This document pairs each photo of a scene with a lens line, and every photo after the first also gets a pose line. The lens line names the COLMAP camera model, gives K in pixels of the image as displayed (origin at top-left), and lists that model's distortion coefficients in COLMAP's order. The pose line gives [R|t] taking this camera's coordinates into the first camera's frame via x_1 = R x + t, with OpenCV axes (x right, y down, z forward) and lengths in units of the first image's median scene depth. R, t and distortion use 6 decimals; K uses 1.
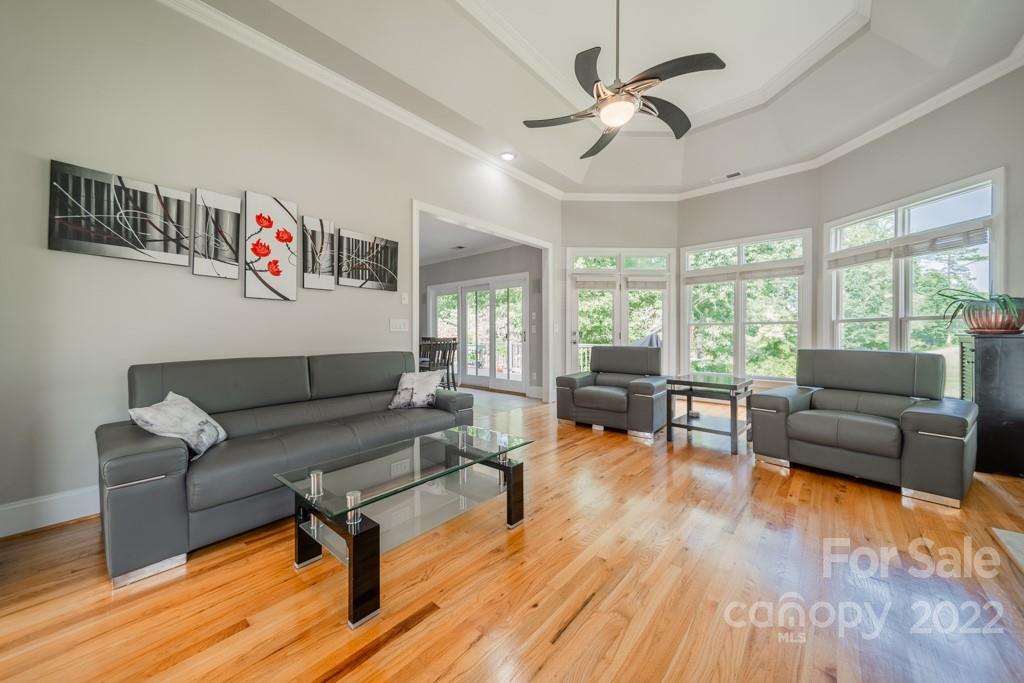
lens RADIAL K [[366.7, 0, 498.3], [0, 366.7, 335.6], [0, 0, 1]] dist [0.006085, -0.000025]
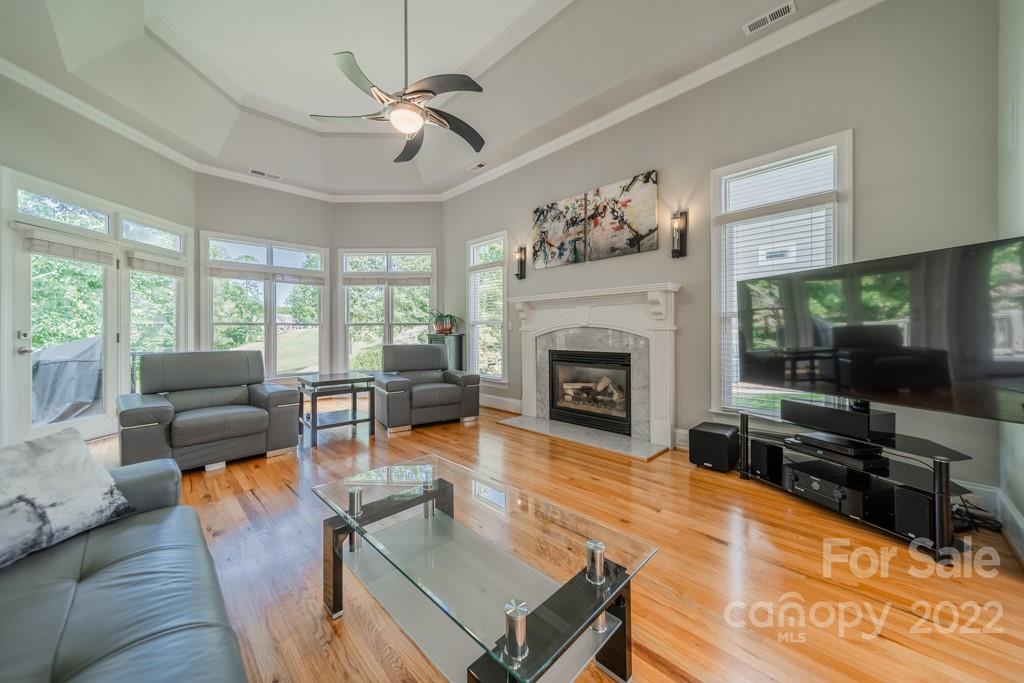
lens RADIAL K [[366.7, 0, 503.4], [0, 366.7, 331.5], [0, 0, 1]] dist [0.006085, -0.000025]
pose [[0.060673, 0.004402, 0.998148, -0.532014], [0.008995, 0.999947, -0.004957, -0.003262], [-0.998117, 0.009279, 0.060630, 0.519494]]
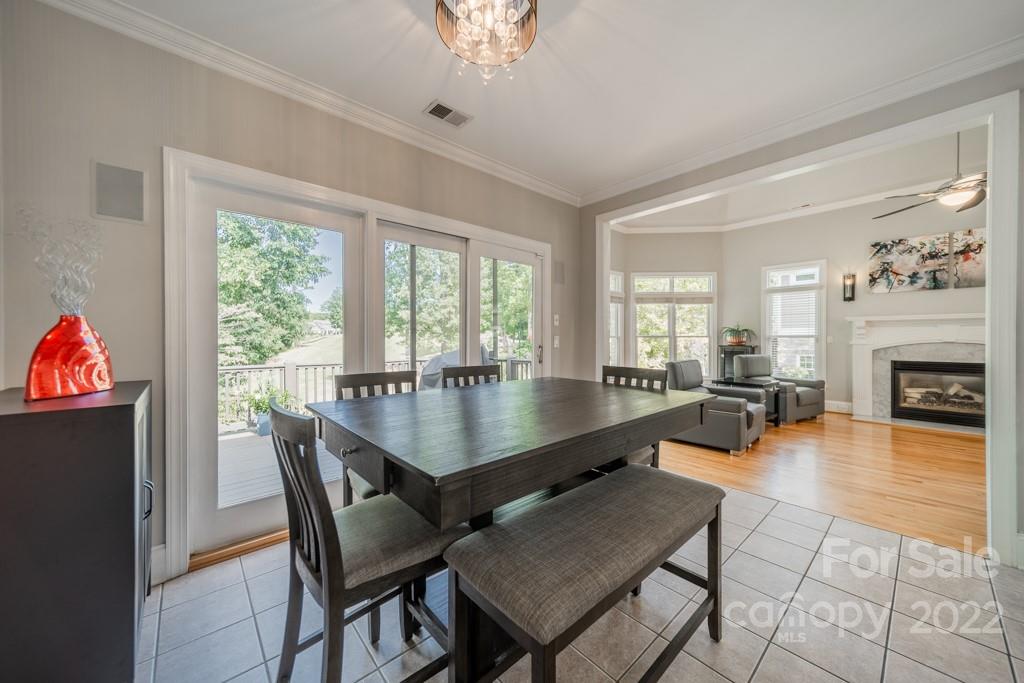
lens RADIAL K [[366.7, 0, 505.9], [0, 366.7, 341.1], [0, 0, 1]] dist [0.006085, -0.000025]
pose [[0.106222, -0.003723, 0.994336, -1.001963], [0.006000, 0.999977, 0.003103, -0.043310], [-0.994324, 0.005636, 0.106241, 2.002152]]
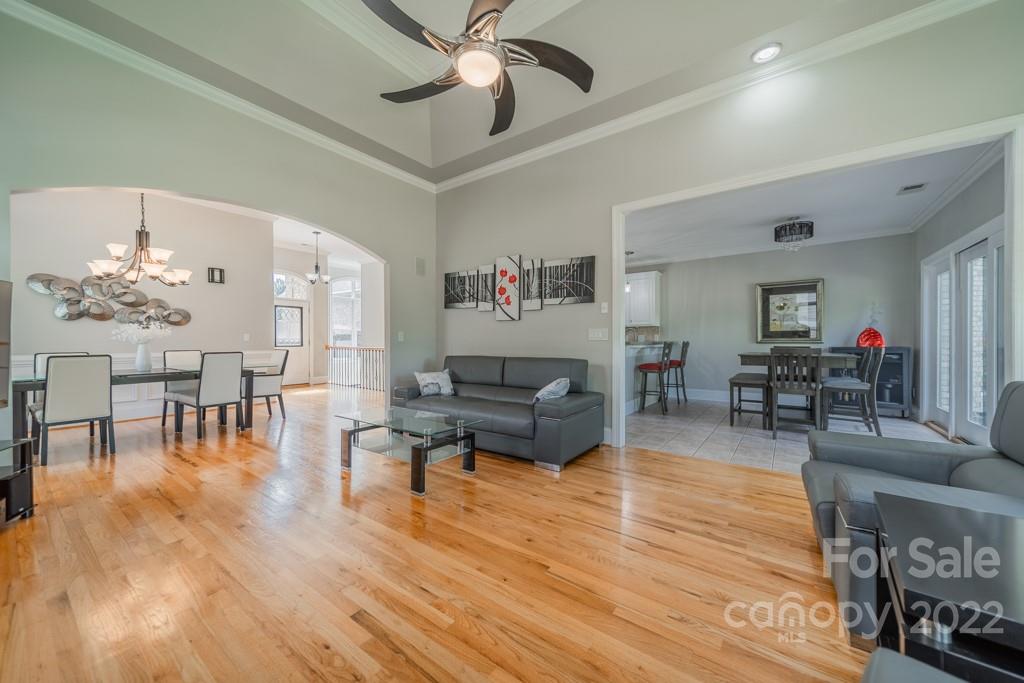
lens RADIAL K [[366.7, 0, 501.2], [0, 366.7, 338.9], [0, 0, 1]] dist [0.006085, -0.000025]
pose [[0.093875, -0.000825, -0.995584, 0.875314], [-0.005100, 0.999986, -0.001310, -0.014879], [0.995571, 0.005201, 0.093869, 0.744854]]
